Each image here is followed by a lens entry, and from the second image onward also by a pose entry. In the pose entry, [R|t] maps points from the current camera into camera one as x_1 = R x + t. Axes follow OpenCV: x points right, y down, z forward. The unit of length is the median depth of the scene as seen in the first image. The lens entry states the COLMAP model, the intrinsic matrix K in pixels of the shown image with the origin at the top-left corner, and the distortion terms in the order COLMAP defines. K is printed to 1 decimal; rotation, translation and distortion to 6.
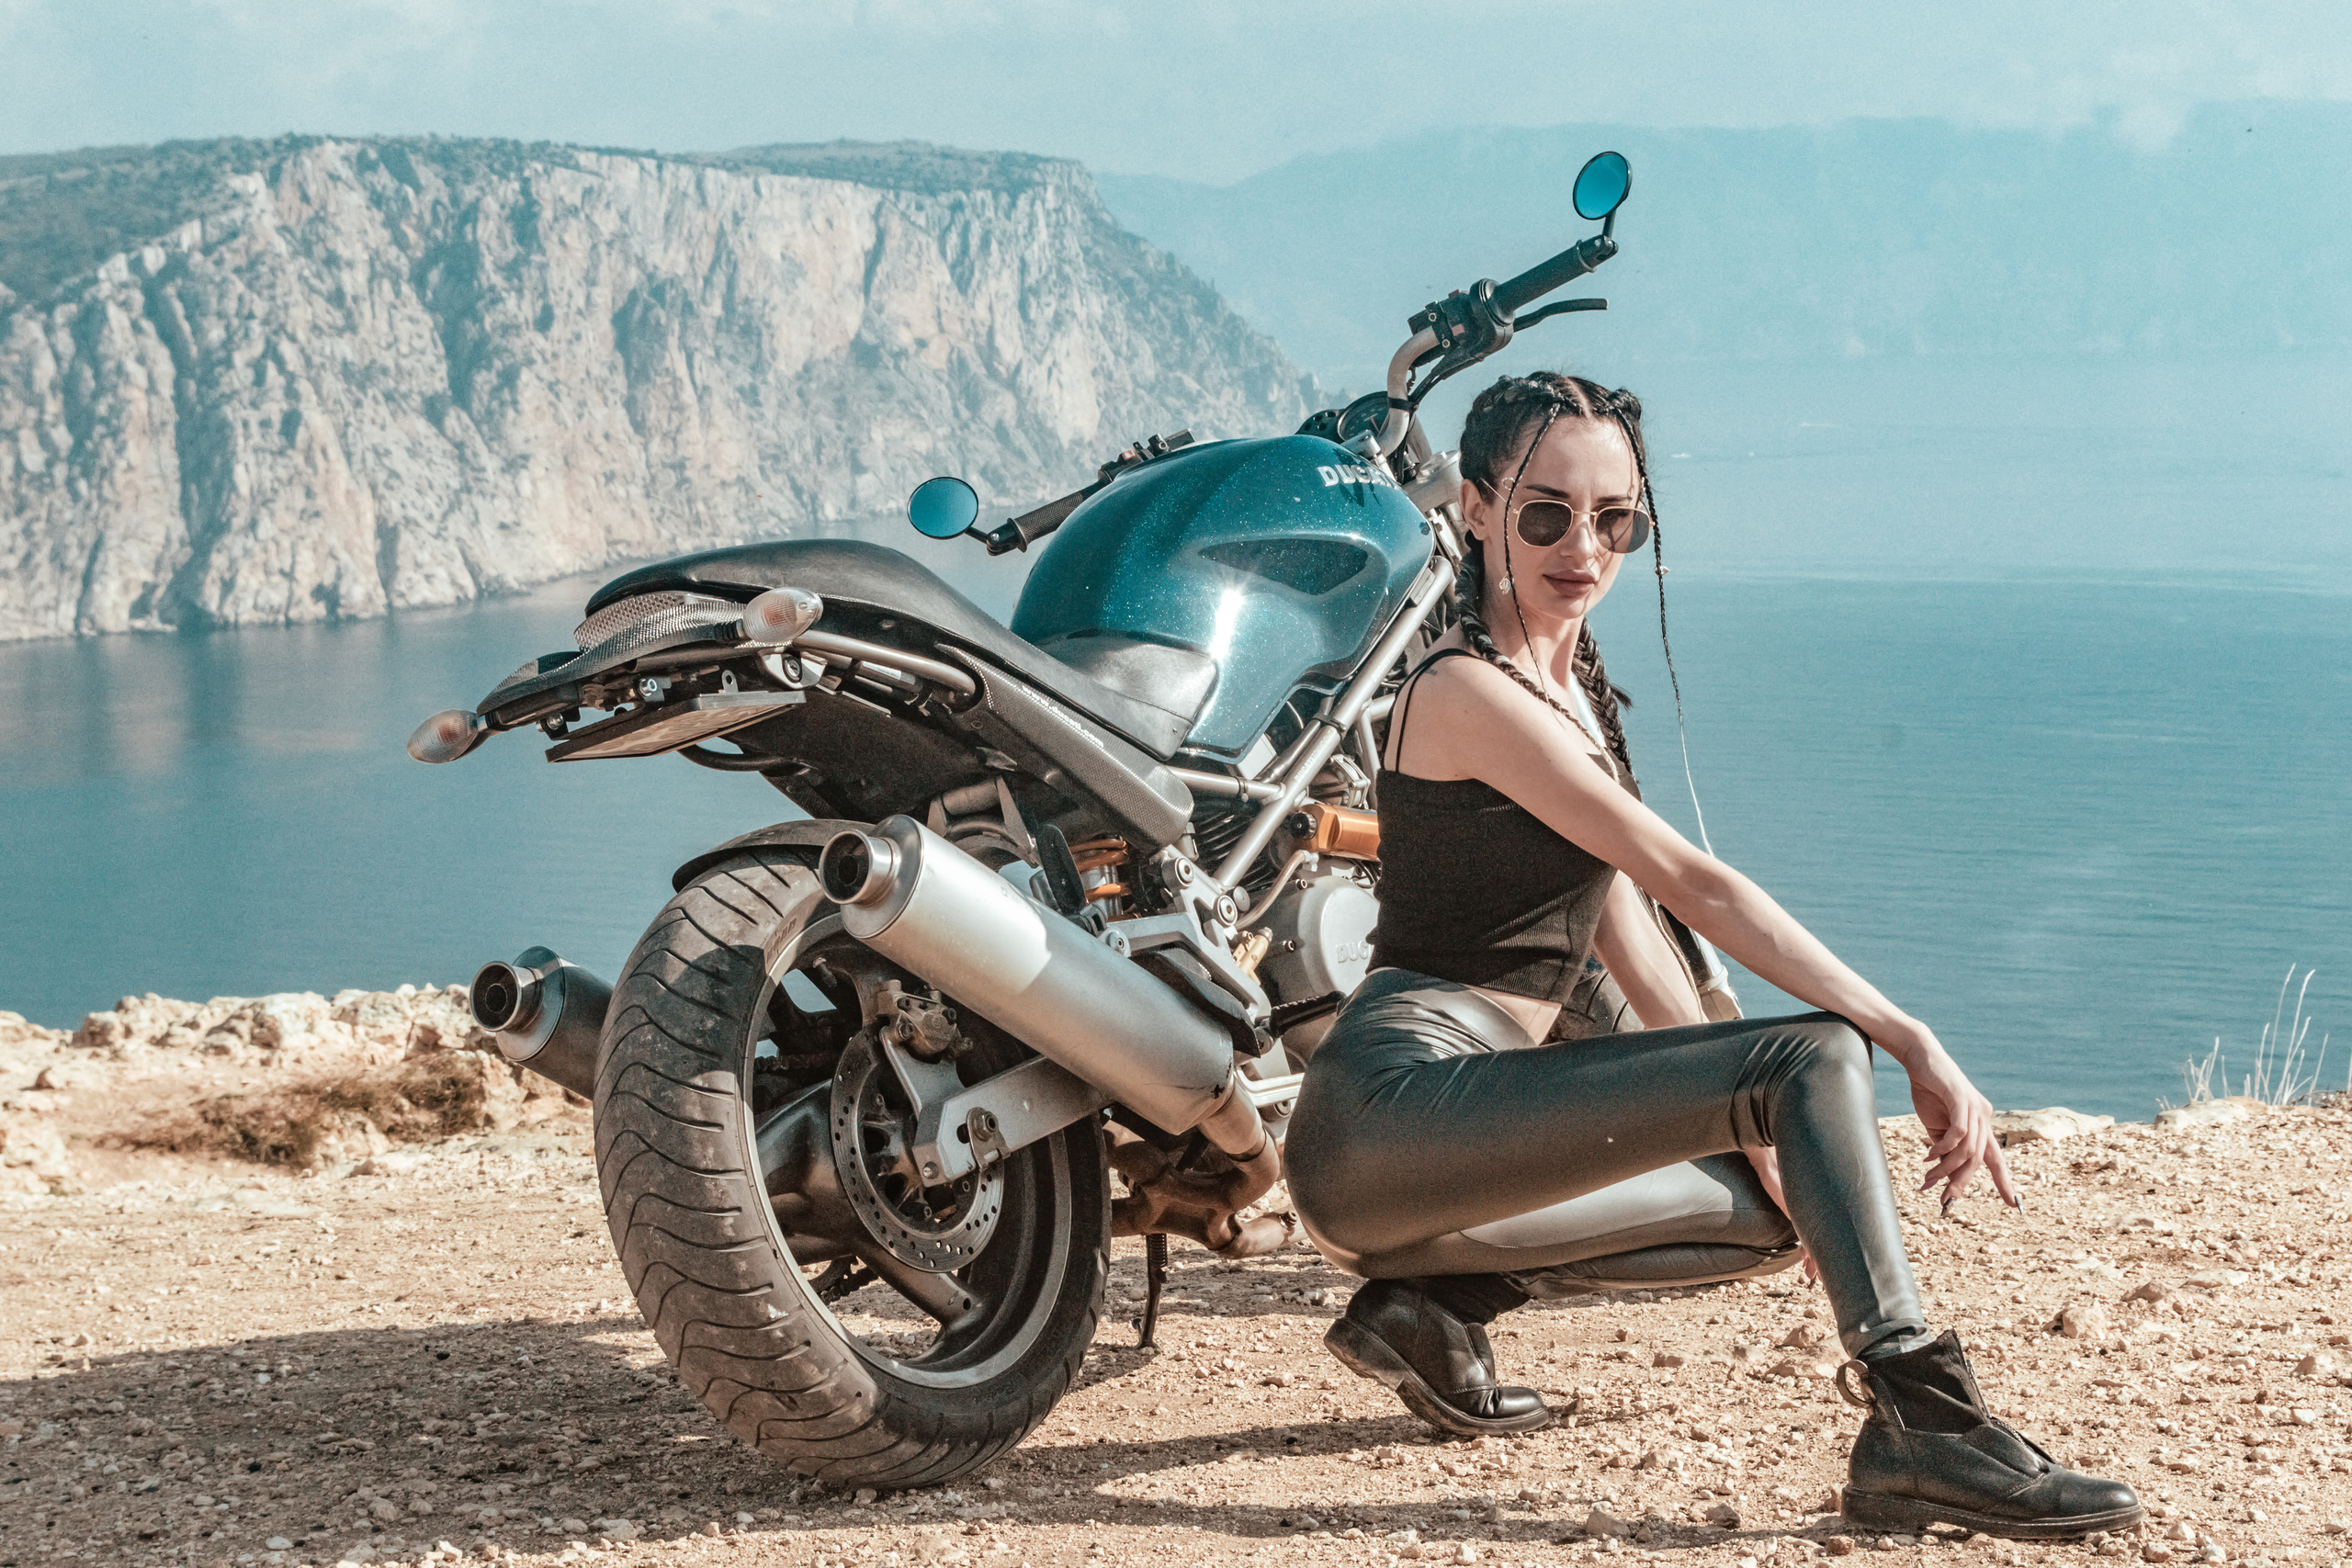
lens RADIAL K [[5415.3, 0, 1171.8], [0, 5415.3, 764.1], [0, 0, 1]] dist [-0.123176, 0.000000]
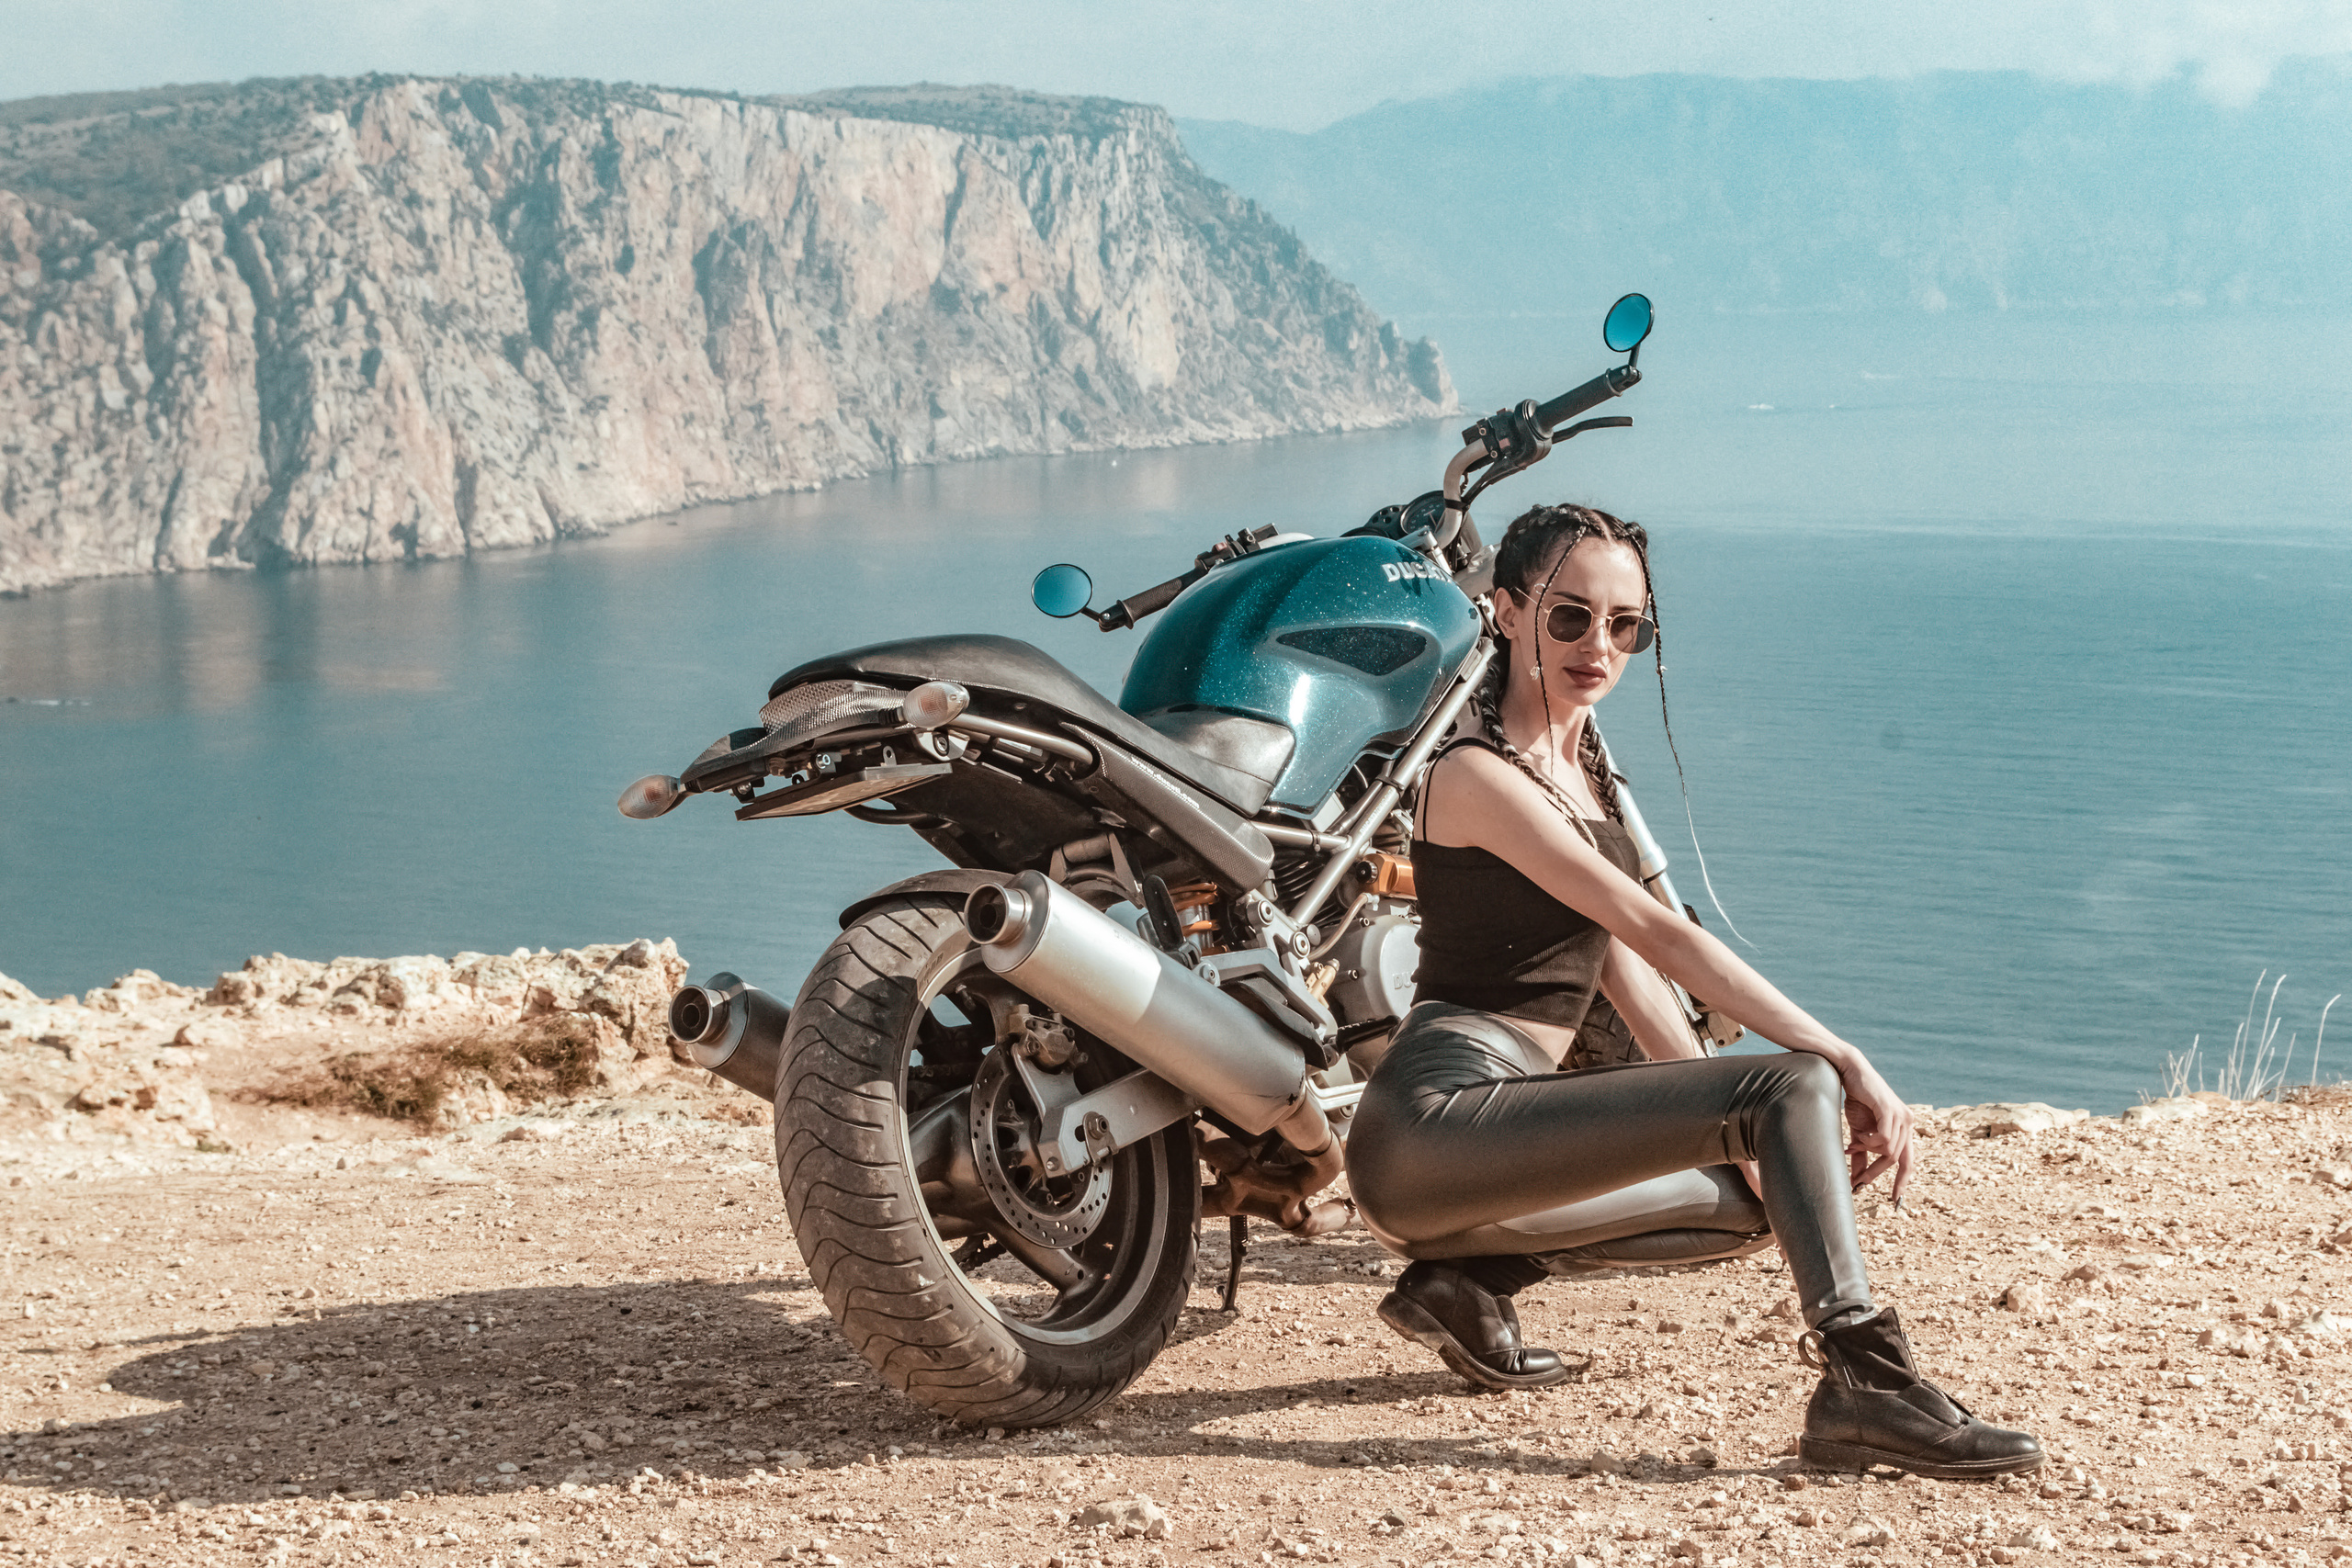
lens RADIAL K [[5415.3, 0, 1200.7], [0, 5415.3, 778.2], [0, 0, 1]] dist [-0.123176, 0.000000]
pose [[0.999911, 0.010262, -0.008558, -0.001520], [-0.010155, 0.999871, 0.012469, -0.017480], [0.008685, -0.012381, 0.999886, -0.135845]]
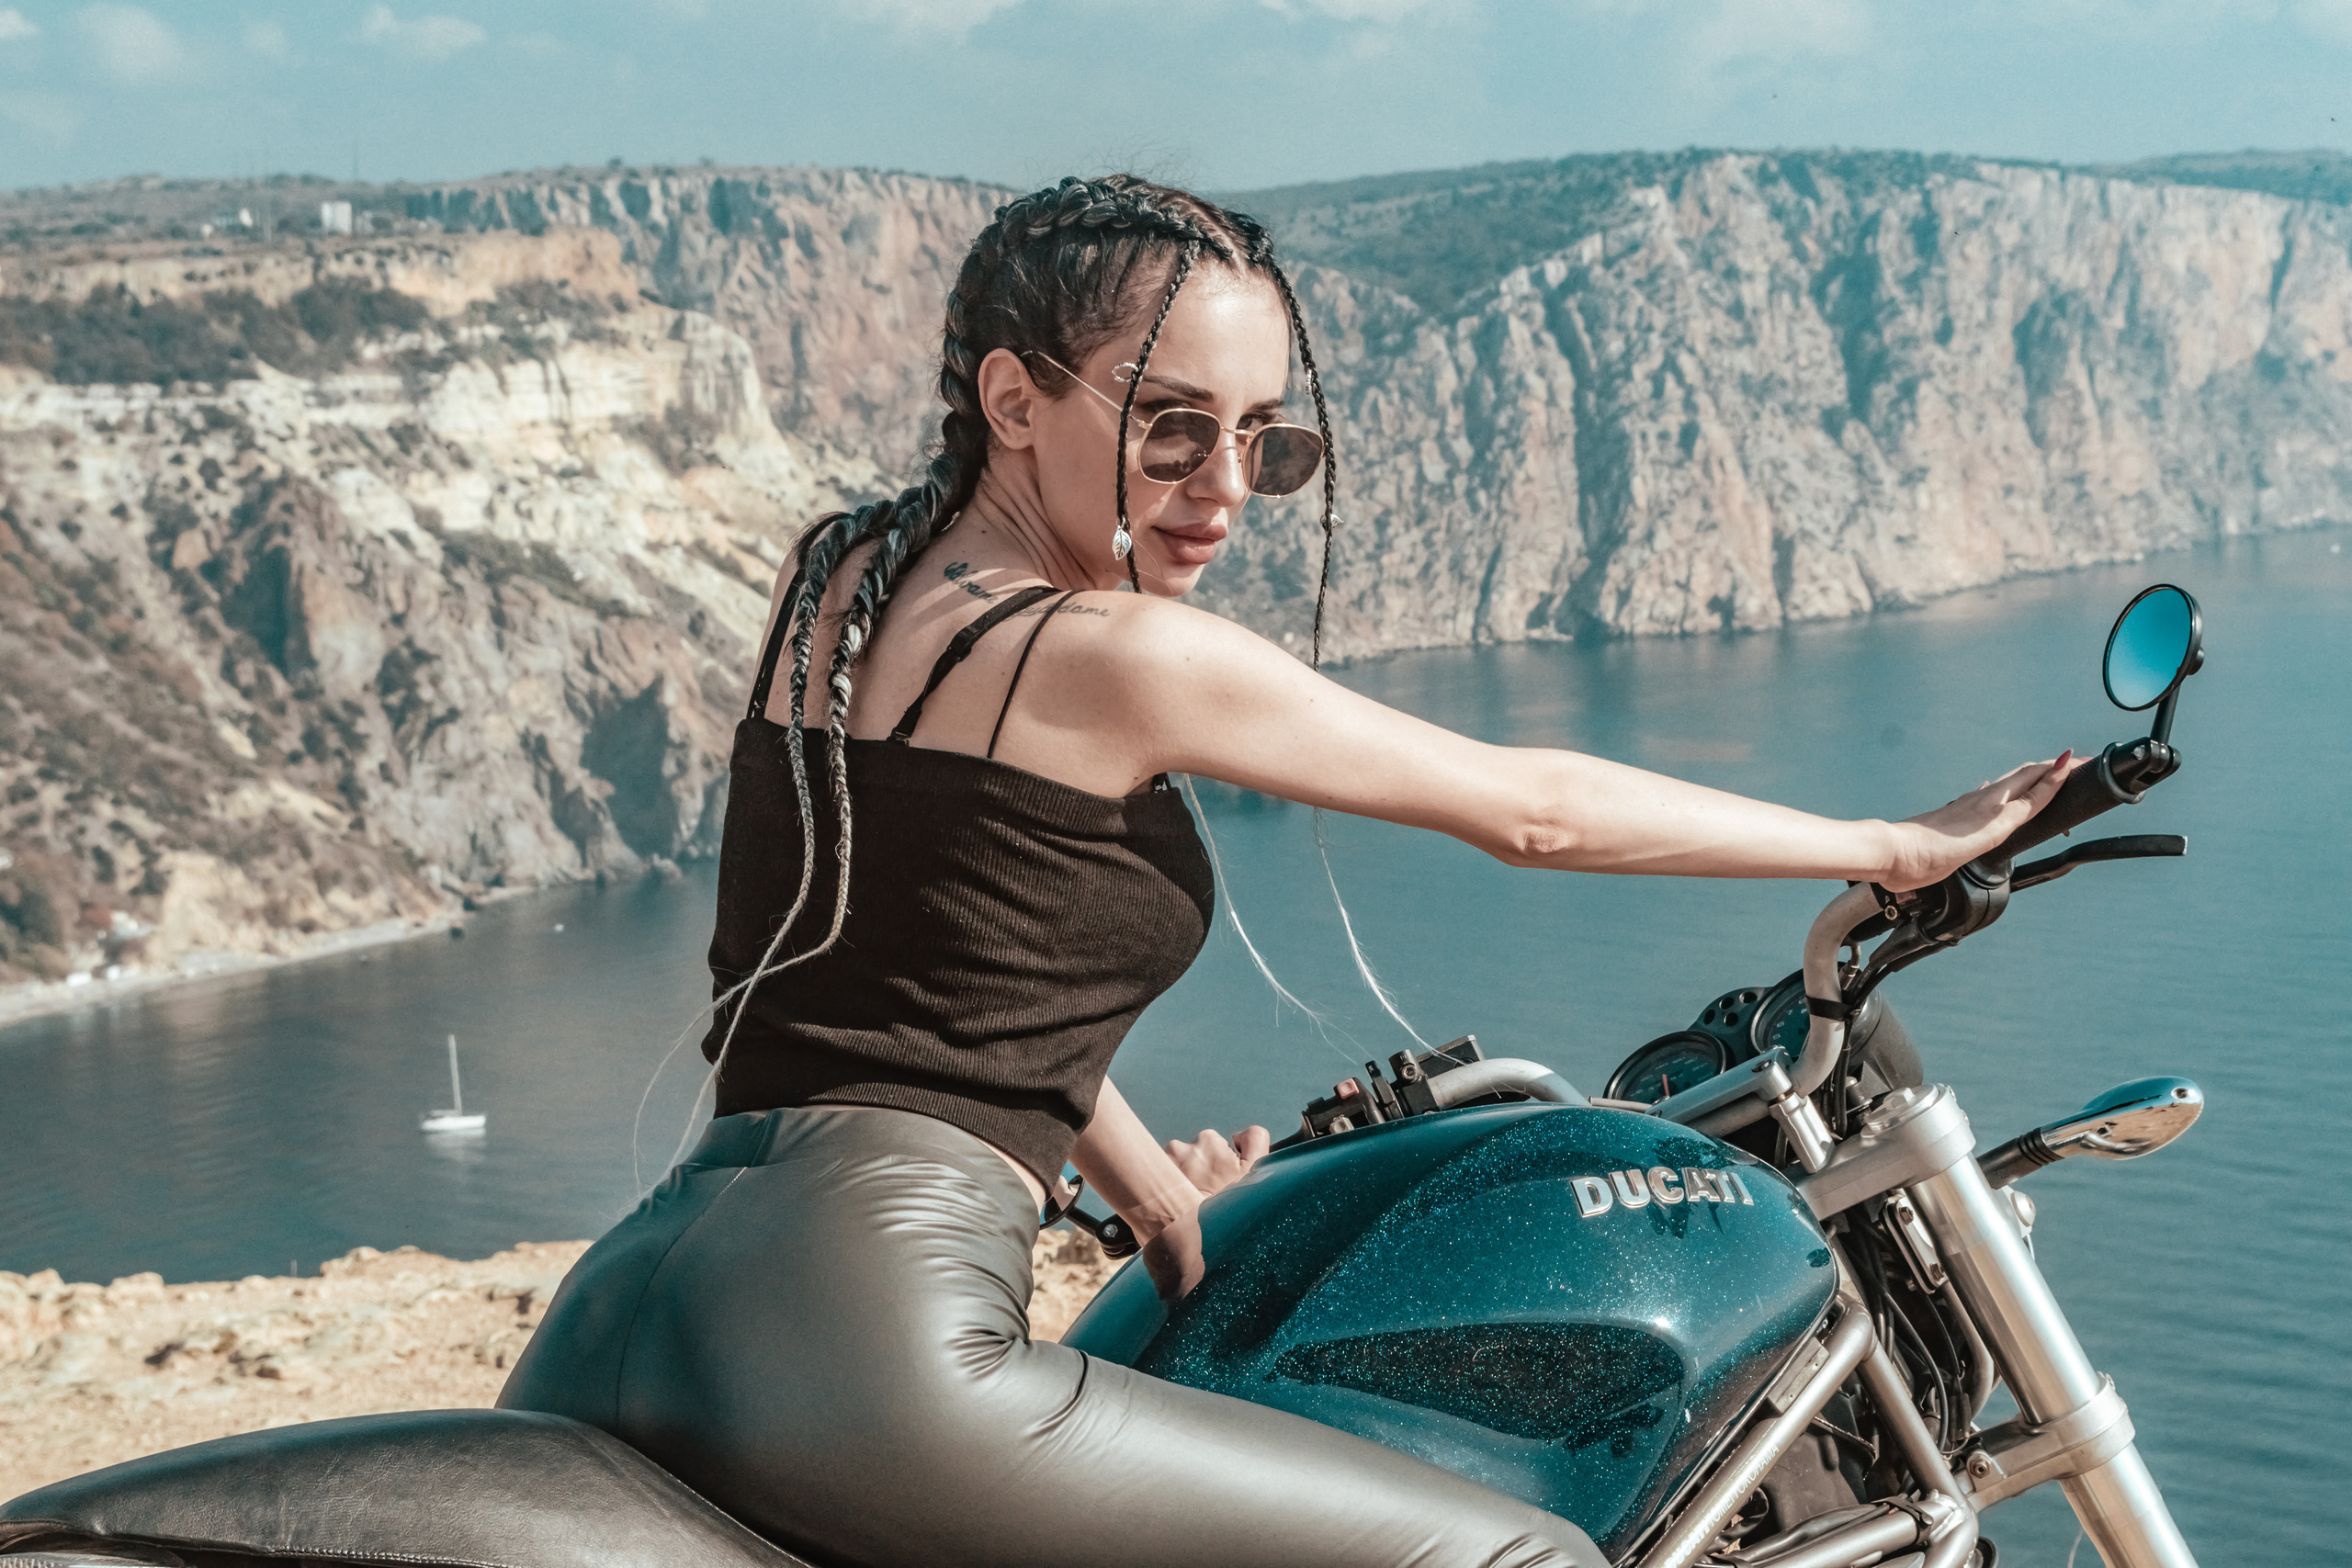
lens RADIAL K [[5415.3, 0, 1123.5], [0, 5415.3, 778.5], [0, 0, 1]] dist [-0.123176, 0.000000]
pose [[0.964798, 0.016458, -0.262476, 0.097055], [-0.016327, 0.999863, 0.002679, -0.073919], [0.262485, 0.001700, 0.964935, 0.351410]]
